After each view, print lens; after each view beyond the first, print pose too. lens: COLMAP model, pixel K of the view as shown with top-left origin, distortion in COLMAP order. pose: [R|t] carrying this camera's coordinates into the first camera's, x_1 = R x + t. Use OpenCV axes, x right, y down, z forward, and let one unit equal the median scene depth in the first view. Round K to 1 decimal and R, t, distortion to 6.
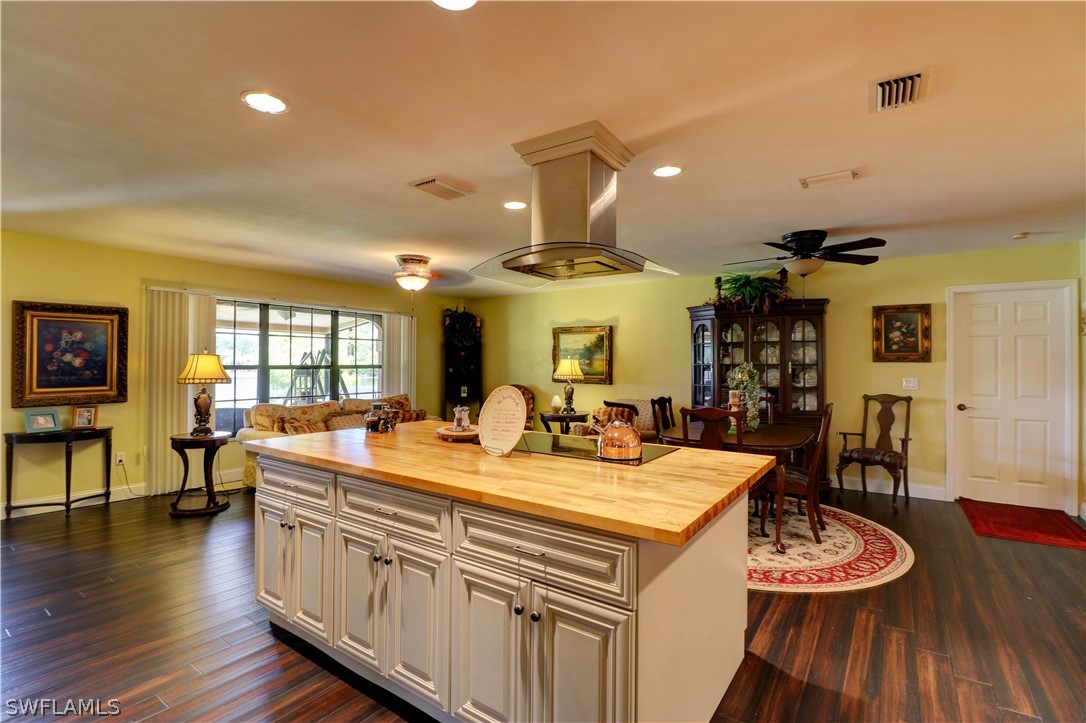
lens RADIAL K [[501.0, 0, 542.6], [0, 501.0, 356.1], [0, 0, 1]] dist [-0.013558, -0.000067]
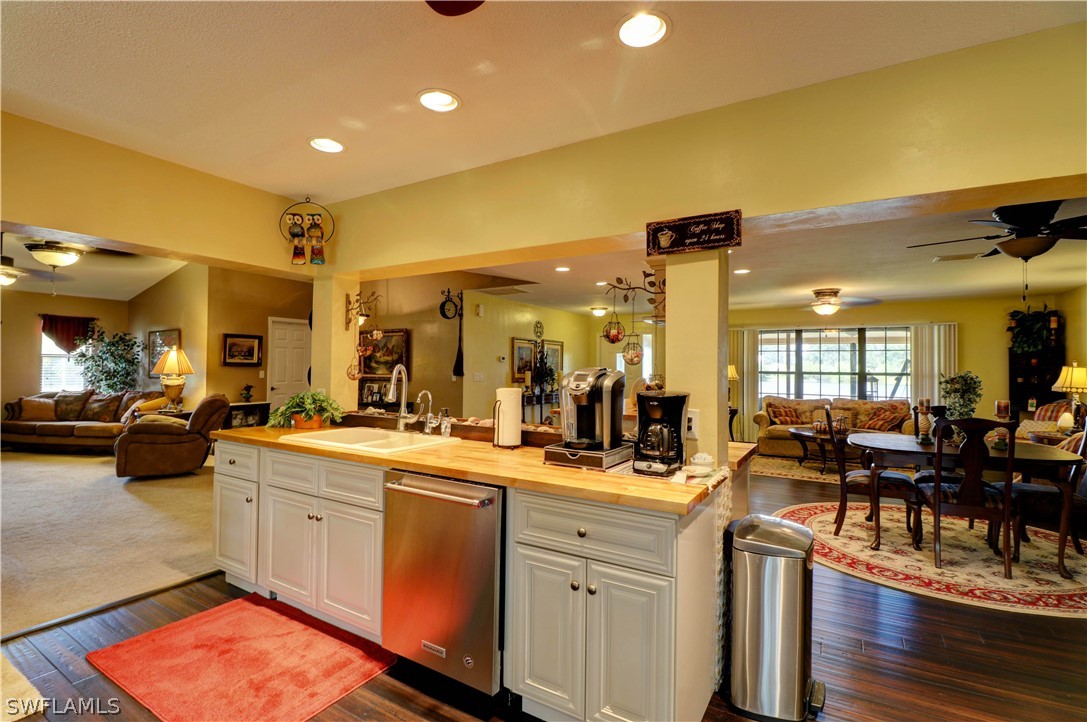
lens RADIAL K [[505.8, 0, 538.8], [0, 505.8, 359.6], [0, 0, 1]] dist [-0.021474, -0.000687]
pose [[0.078917, -0.015889, -0.996755, 0.986505], [0.005908, 0.999863, -0.015471, 0.001216], [0.996864, -0.004668, 0.079000, 0.135490]]
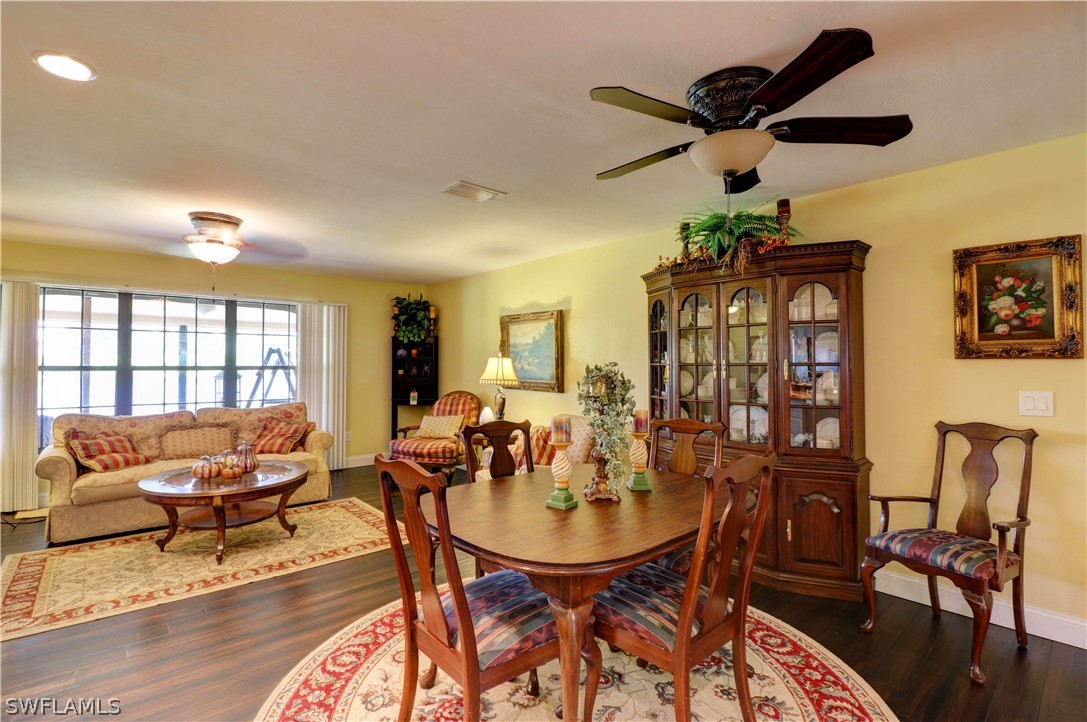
lens RADIAL K [[505.8, 0, 538.8], [0, 505.8, 359.6], [0, 0, 1]] dist [-0.021474, -0.000687]
pose [[0.972352, -0.003194, -0.233498, 0.363454], [0.004370, 0.999980, 0.004520, 0.008318], [0.233479, -0.005415, 0.972347, 0.398180]]
